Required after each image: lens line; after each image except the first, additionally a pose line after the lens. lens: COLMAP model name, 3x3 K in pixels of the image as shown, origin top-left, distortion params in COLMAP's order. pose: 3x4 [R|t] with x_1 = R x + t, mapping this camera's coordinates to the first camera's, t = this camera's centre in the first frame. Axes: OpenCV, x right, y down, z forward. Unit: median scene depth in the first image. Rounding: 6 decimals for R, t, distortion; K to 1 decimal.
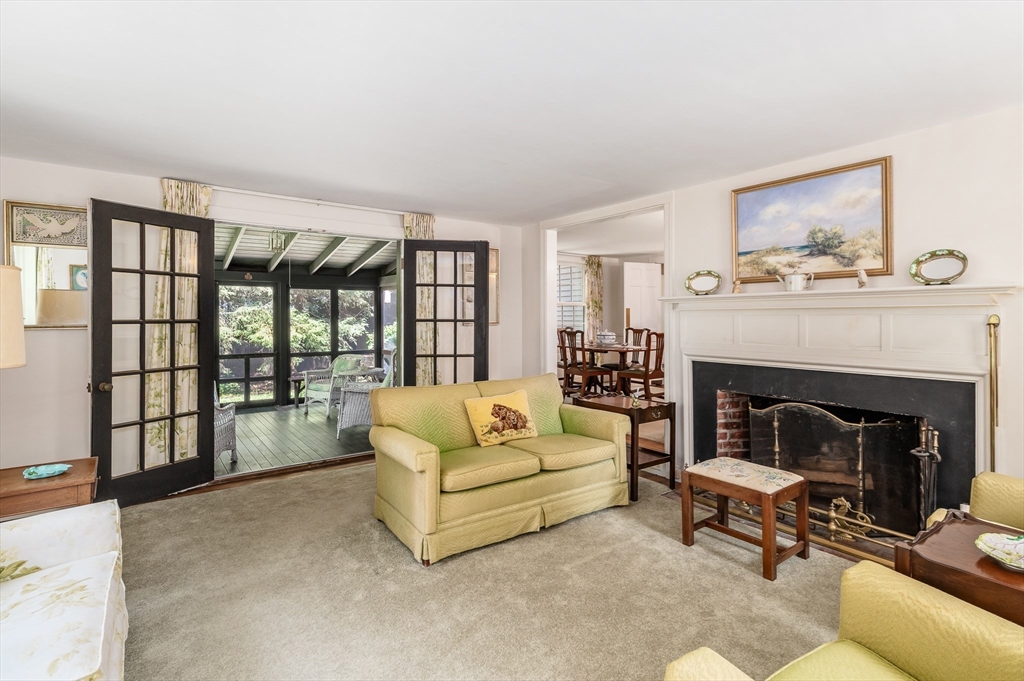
lens RADIAL K [[501.1, 0, 515.8], [0, 501.1, 319.6], [0, 0, 1]] dist [0.000347, -0.000267]
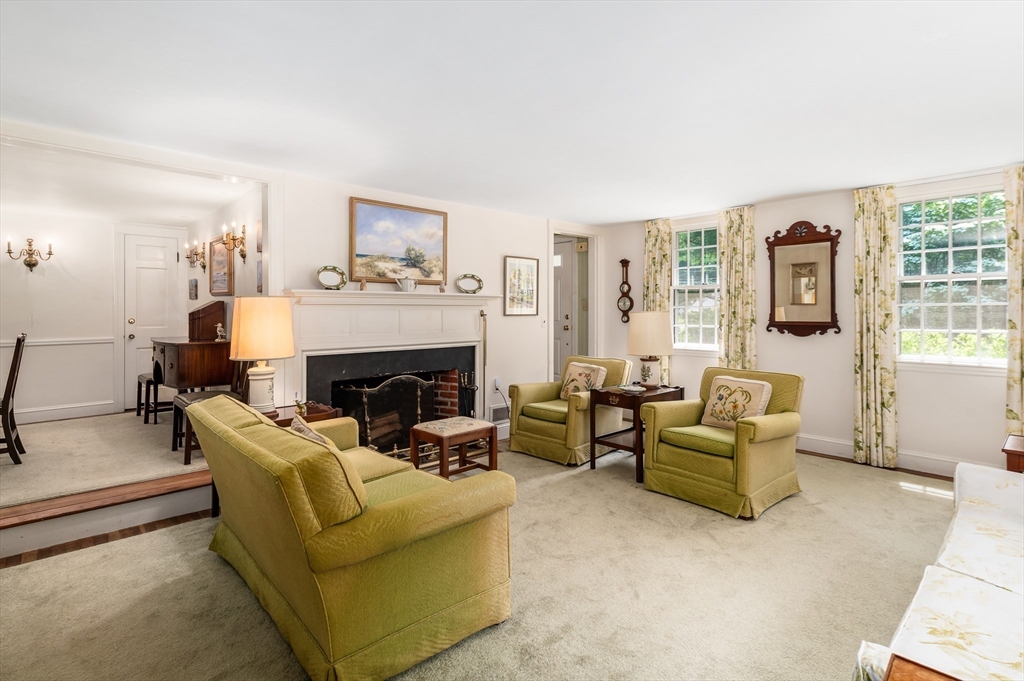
lens RADIAL K [[501.1, 0, 515.8], [0, 501.1, 319.6], [0, 0, 1]] dist [0.000347, -0.000267]
pose [[-0.116202, -0.007168, 0.993200, -0.816917], [0.011709, 0.999895, 0.008587, 0.009716], [-0.993157, 0.012627, -0.116106, 0.879013]]
